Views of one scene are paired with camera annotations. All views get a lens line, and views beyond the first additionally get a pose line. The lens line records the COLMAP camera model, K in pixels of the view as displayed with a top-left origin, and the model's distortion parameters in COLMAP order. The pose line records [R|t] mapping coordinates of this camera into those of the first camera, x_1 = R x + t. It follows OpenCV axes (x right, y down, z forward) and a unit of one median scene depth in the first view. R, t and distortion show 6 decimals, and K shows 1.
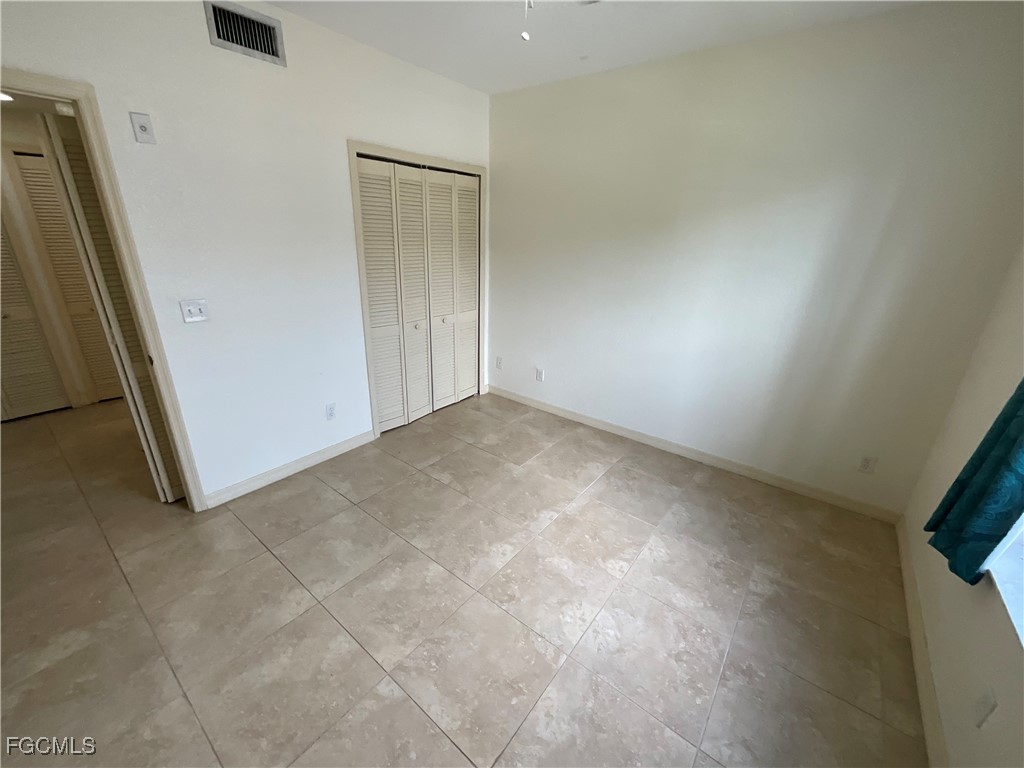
lens RADIAL K [[411.8, 0, 517.8], [0, 411.8, 386.0], [0, 0, 1]] dist [-0.002691, -0.000176]
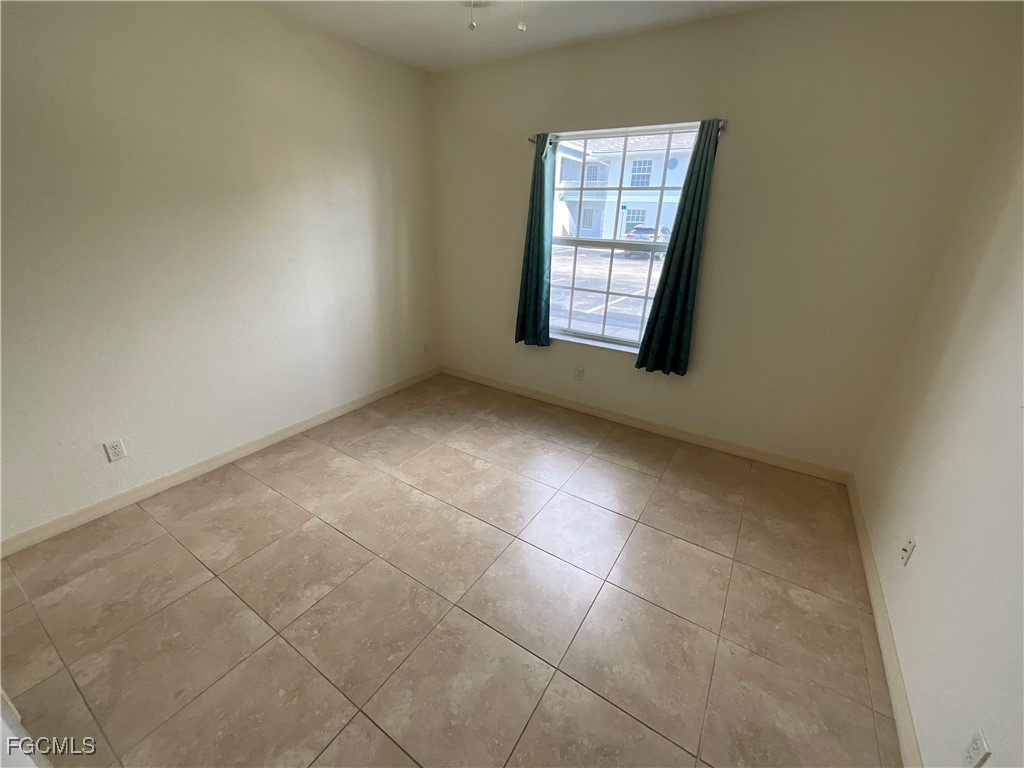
lens RADIAL K [[411.8, 0, 517.8], [0, 411.8, 386.0], [0, 0, 1]] dist [-0.002691, -0.000176]
pose [[-0.093496, -0.412813, 0.906004, -0.735482], [0.320073, 0.849222, 0.419971, -0.249988], [-0.942768, 0.329253, 0.052732, 0.621246]]
